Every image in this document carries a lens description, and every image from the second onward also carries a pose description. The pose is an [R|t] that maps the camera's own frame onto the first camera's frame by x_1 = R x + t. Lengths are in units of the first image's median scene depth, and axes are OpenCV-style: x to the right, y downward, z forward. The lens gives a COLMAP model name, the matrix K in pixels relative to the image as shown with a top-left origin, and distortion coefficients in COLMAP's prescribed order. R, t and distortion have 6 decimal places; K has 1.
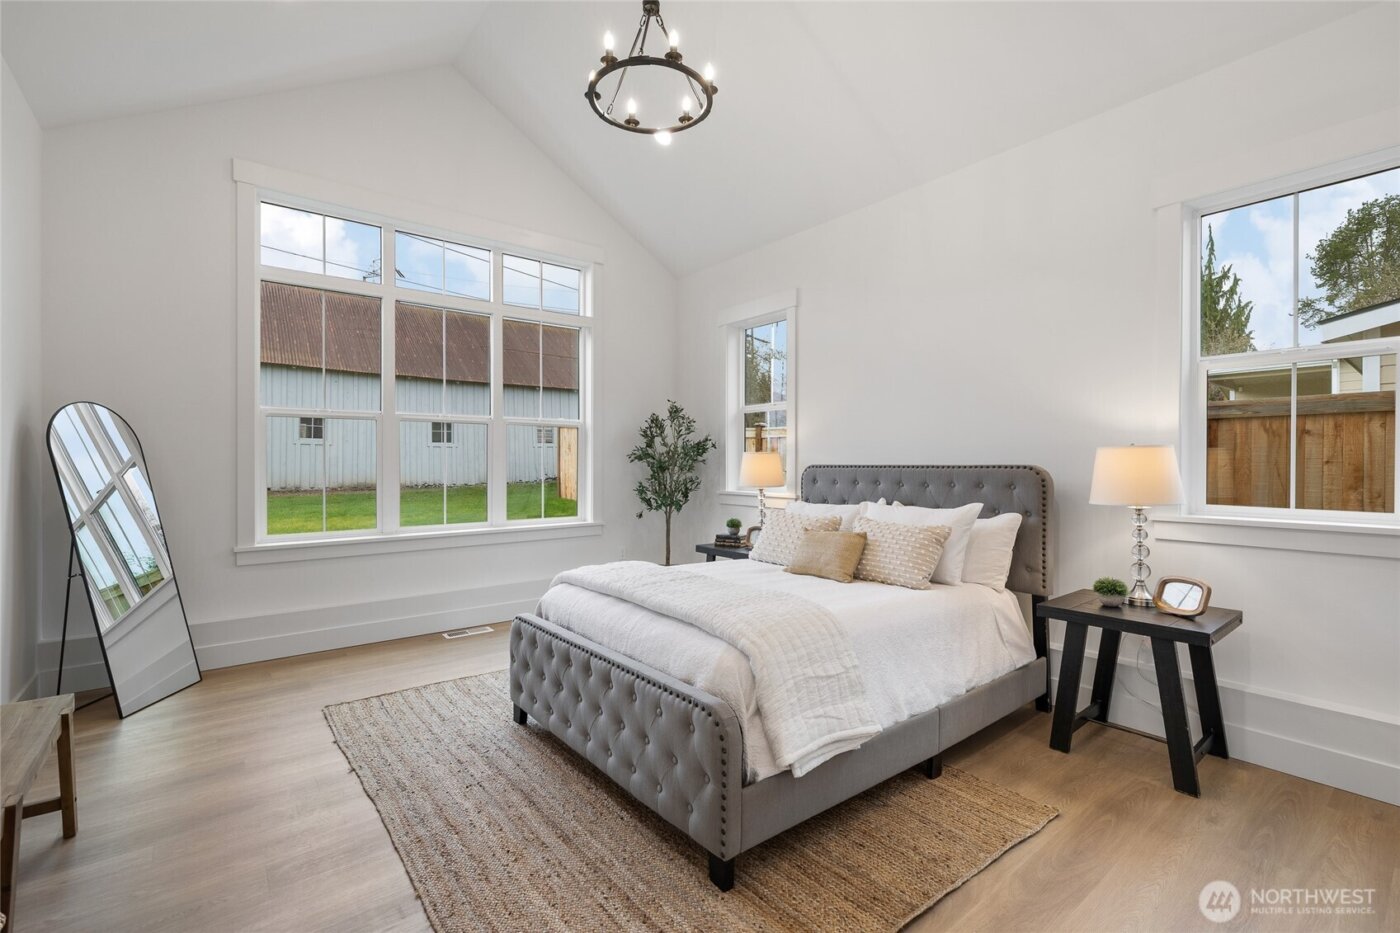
lens RADIAL K [[606.5, 0, 708.6], [0, 606.5, 466.3], [0, 0, 1]] dist [0.003255, 0.000094]
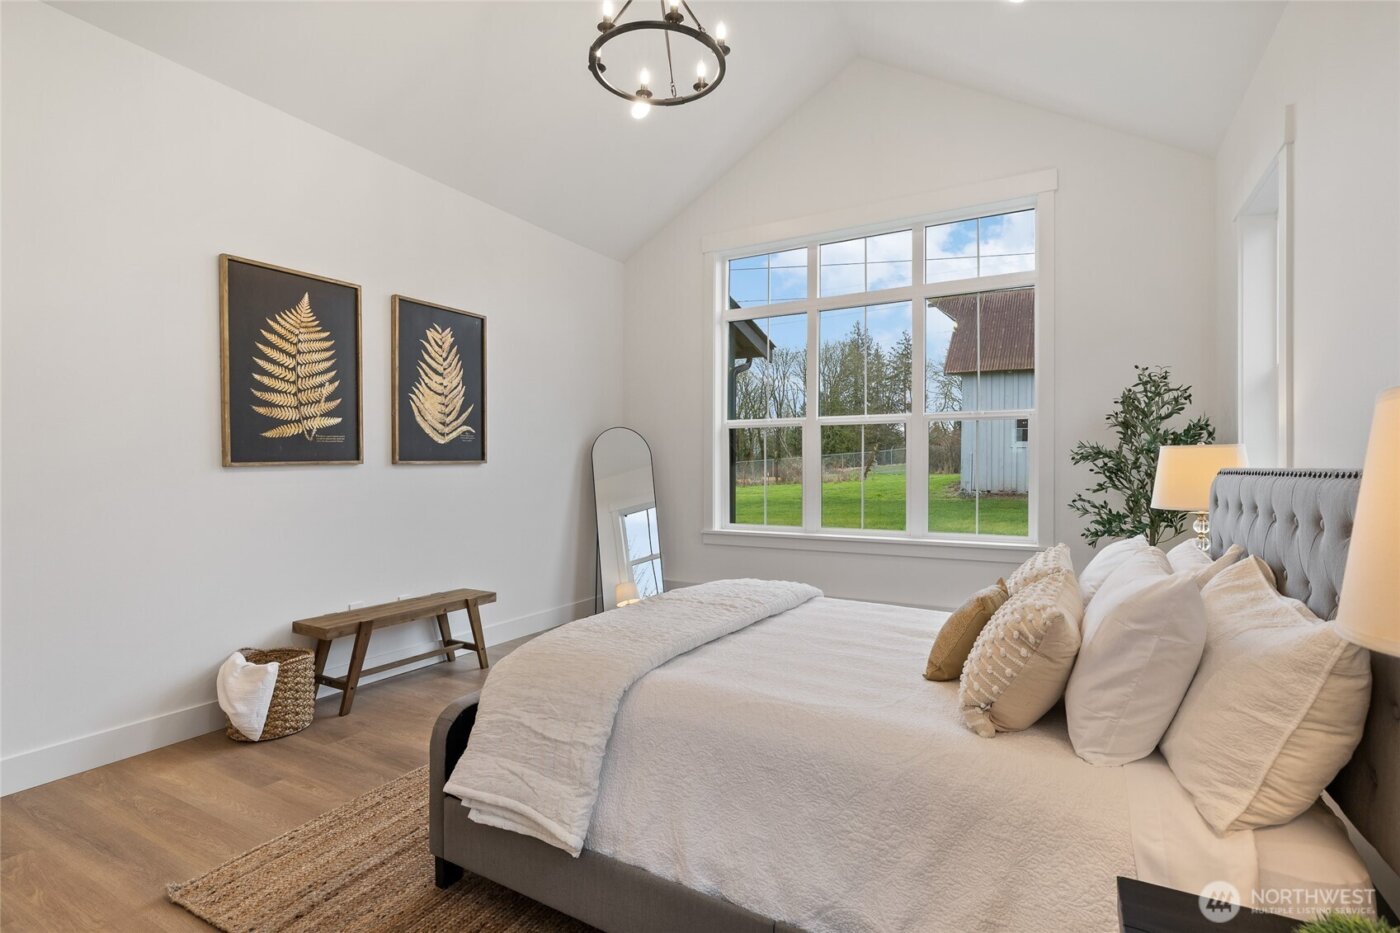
lens RADIAL K [[664.3, 0, 706.7], [0, 664.3, 468.8], [0, 0, 1]] dist [-0.001423, 0.000313]
pose [[0.382956, 0.004215, -0.923757, 0.431896], [-0.006423, 0.999978, 0.001900, -0.001234], [0.923744, 0.005206, 0.382974, 0.348225]]
